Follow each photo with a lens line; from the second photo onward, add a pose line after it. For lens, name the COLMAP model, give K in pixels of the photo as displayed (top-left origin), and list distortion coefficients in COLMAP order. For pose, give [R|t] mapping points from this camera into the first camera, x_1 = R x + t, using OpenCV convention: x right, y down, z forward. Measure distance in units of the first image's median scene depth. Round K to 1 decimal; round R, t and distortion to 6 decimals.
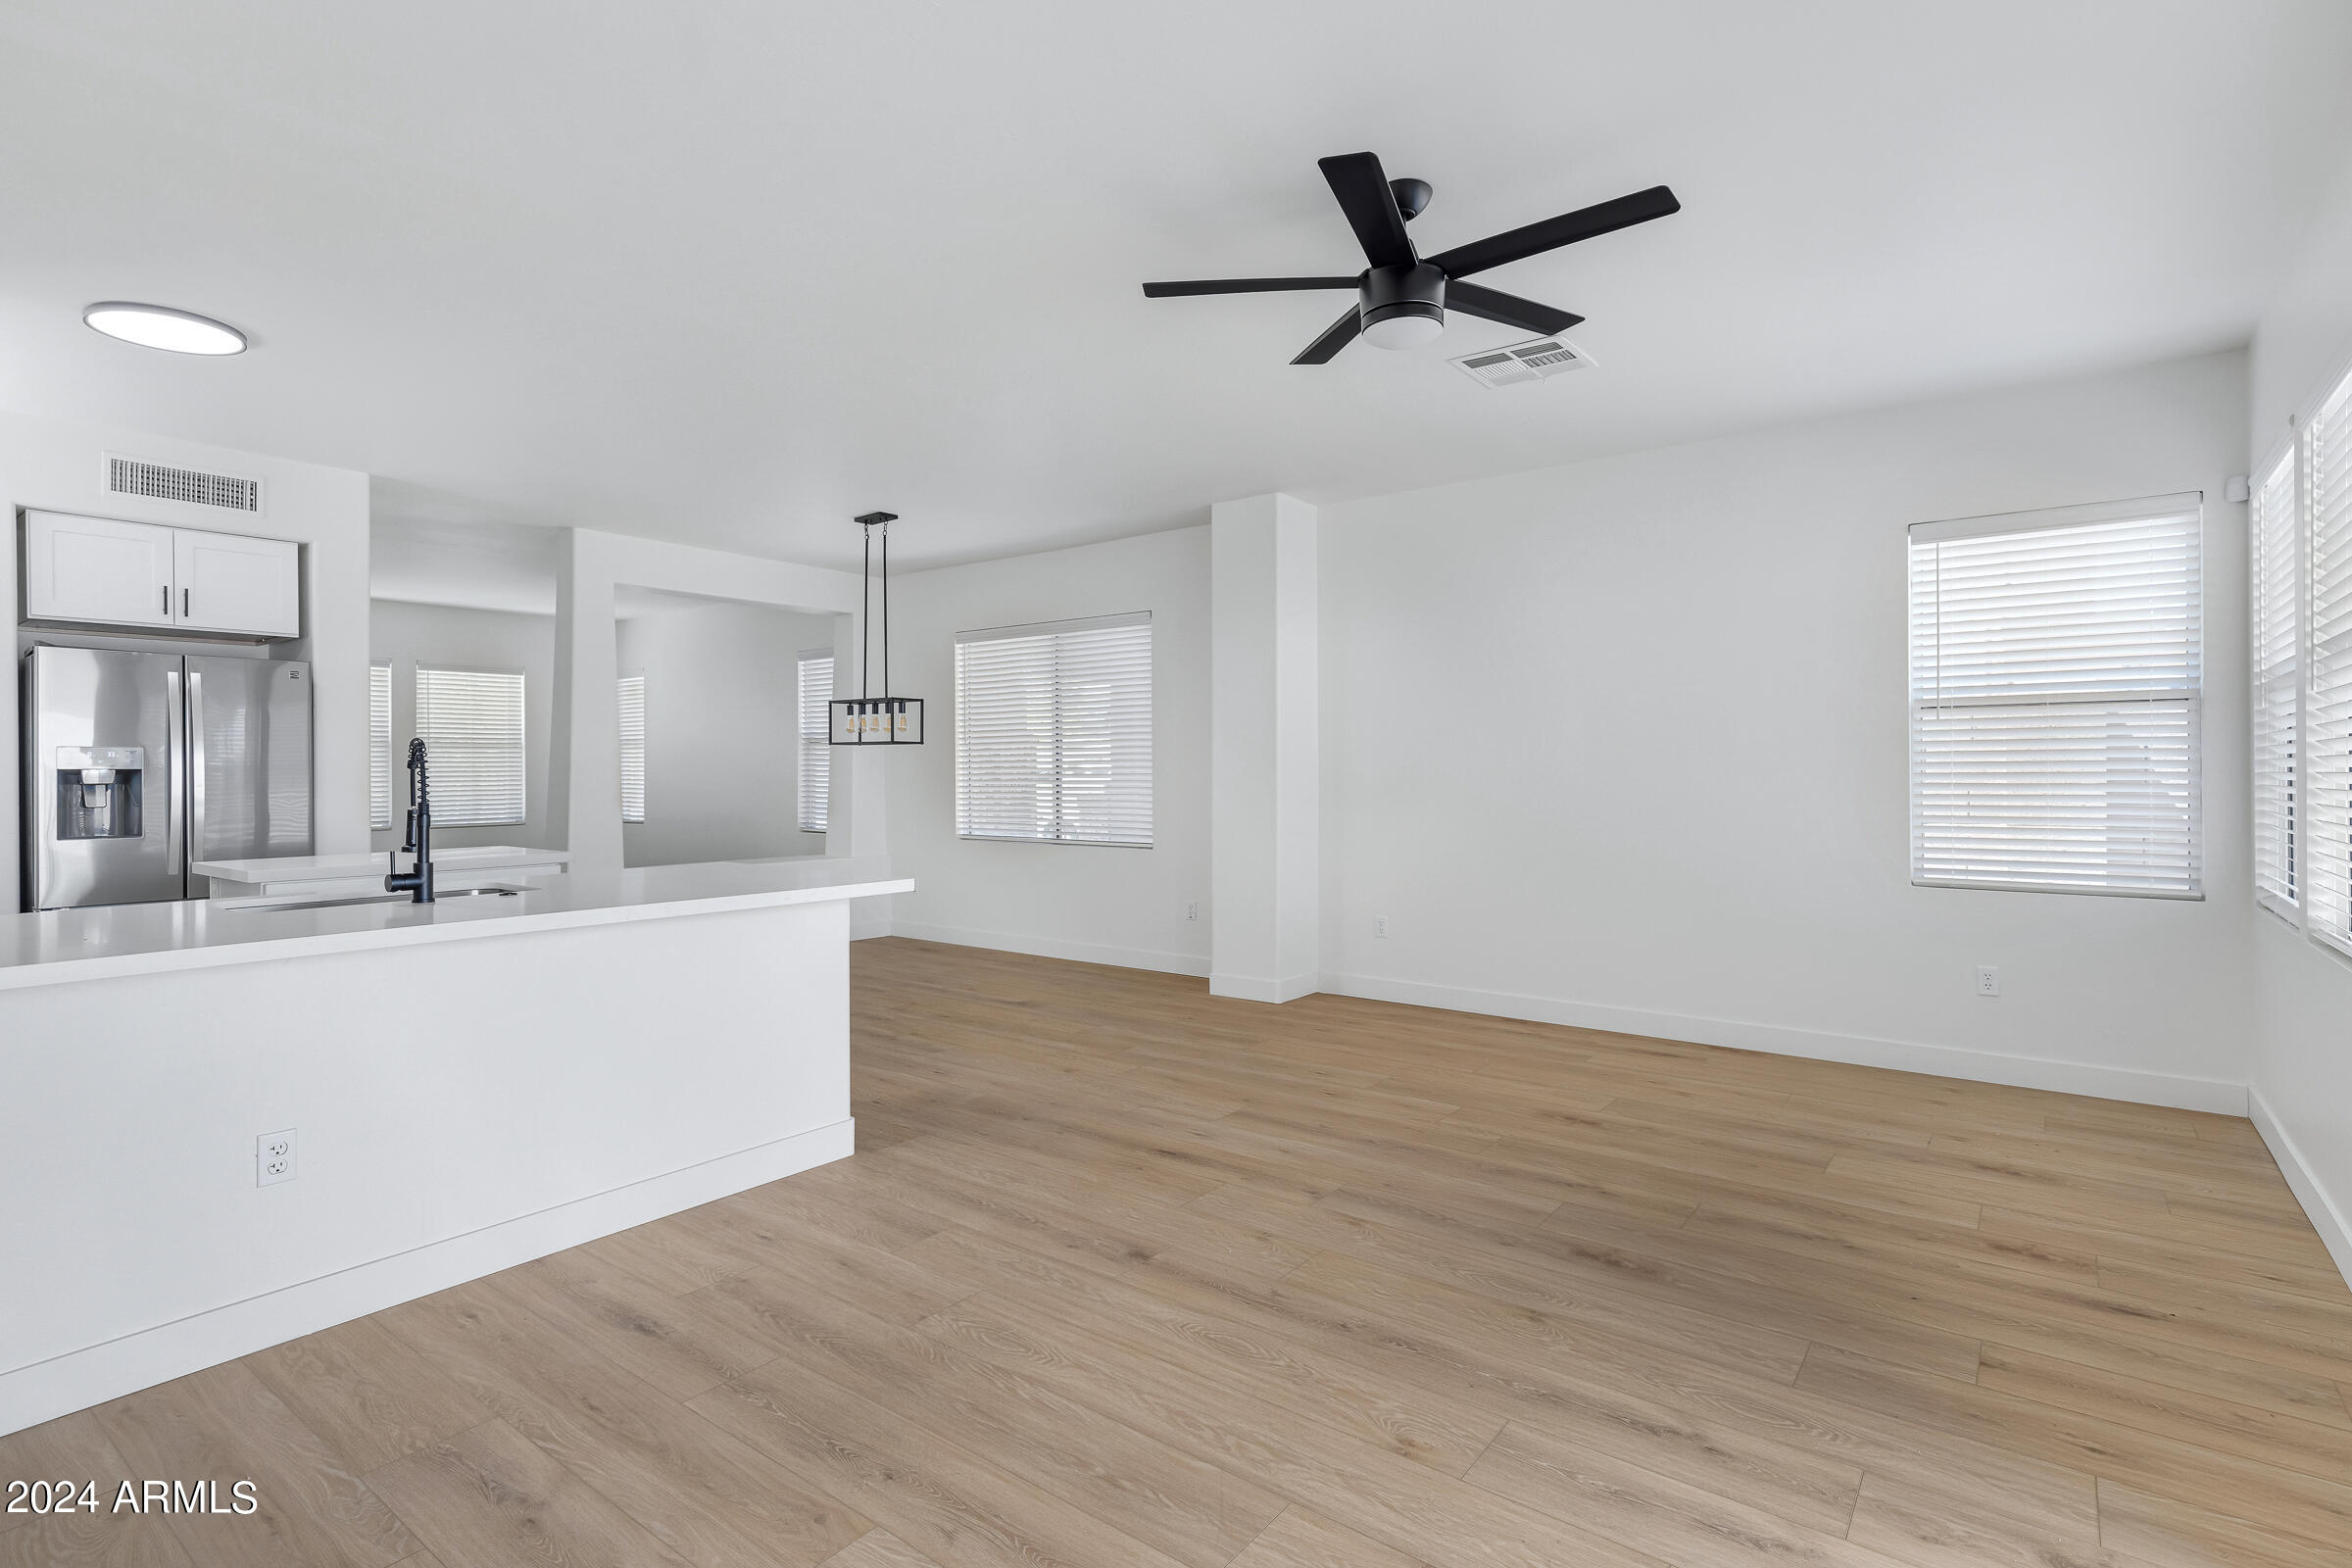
lens RADIAL K [[1088.3, 0, 1178.0], [0, 1088.3, 774.3], [0, 0, 1]] dist [0.003034, -0.000189]
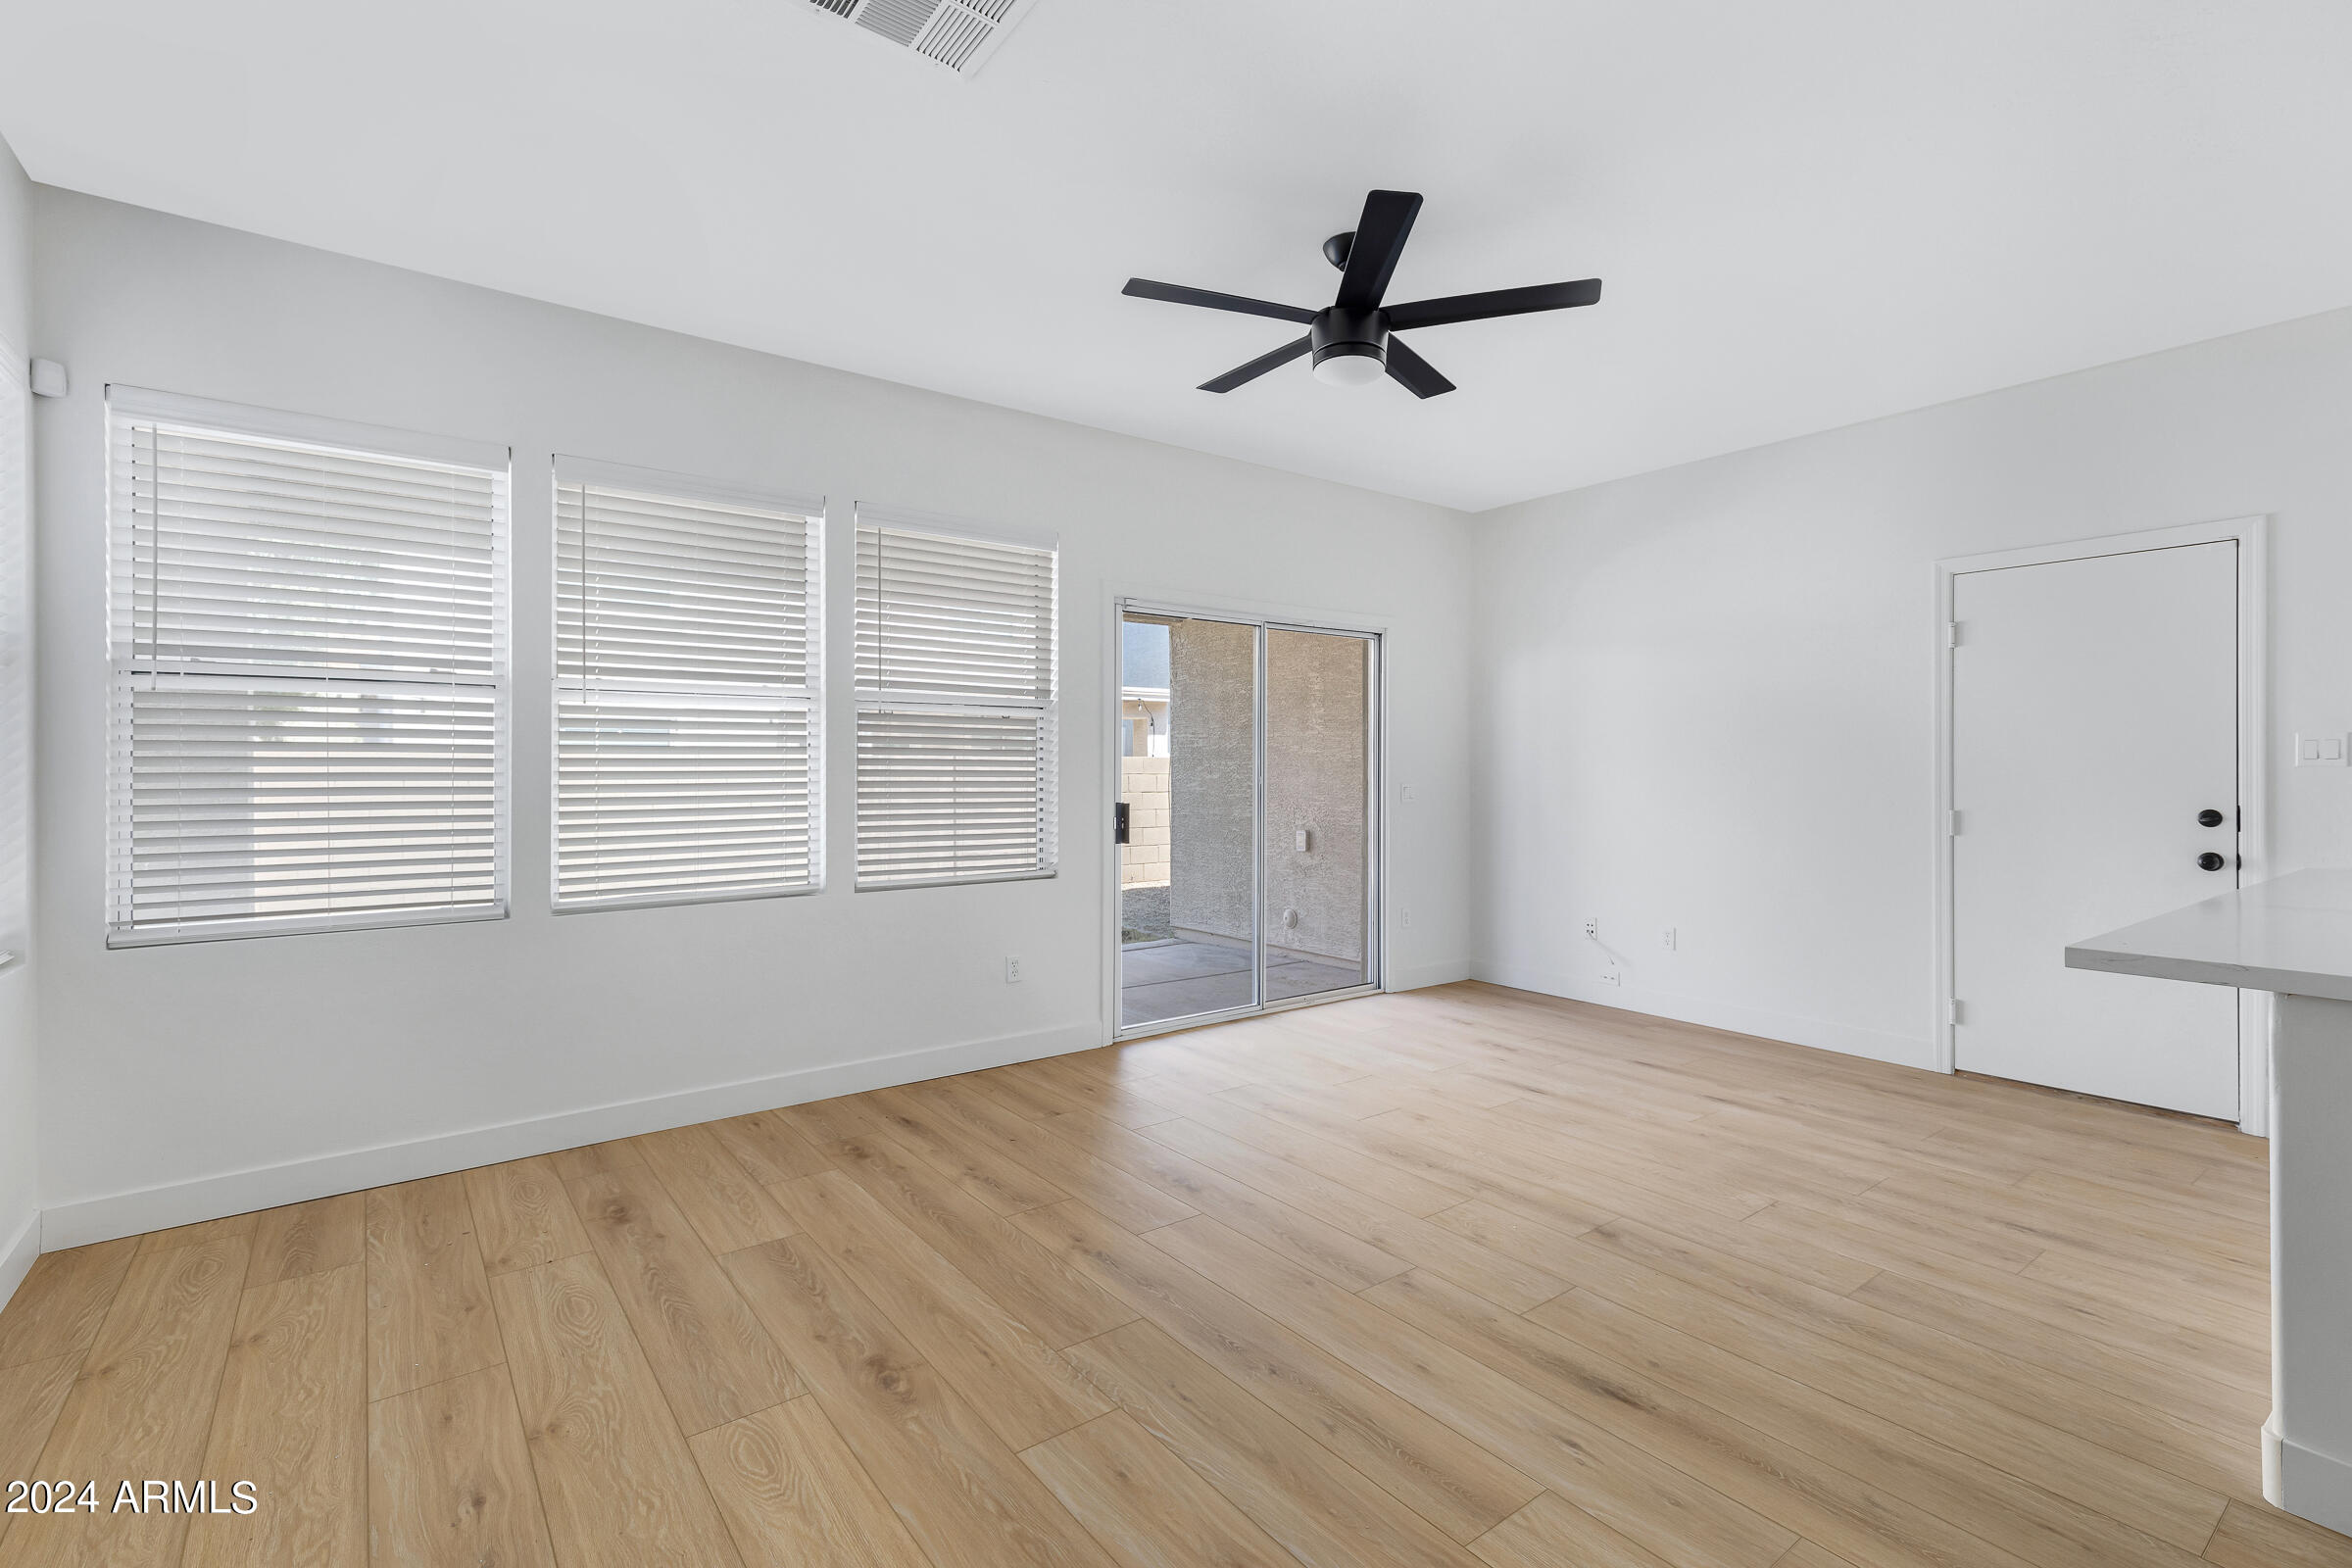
lens RADIAL K [[1088.3, 0, 1182.0], [0, 1088.3, 770.0], [0, 0, 1]] dist [0.003034, -0.000189]
pose [[-0.967378, 0.003180, 0.253316, 0.077145], [0.005142, 0.999962, 0.007083, -0.009077], [-0.253284, 0.008155, -0.967358, 1.781699]]
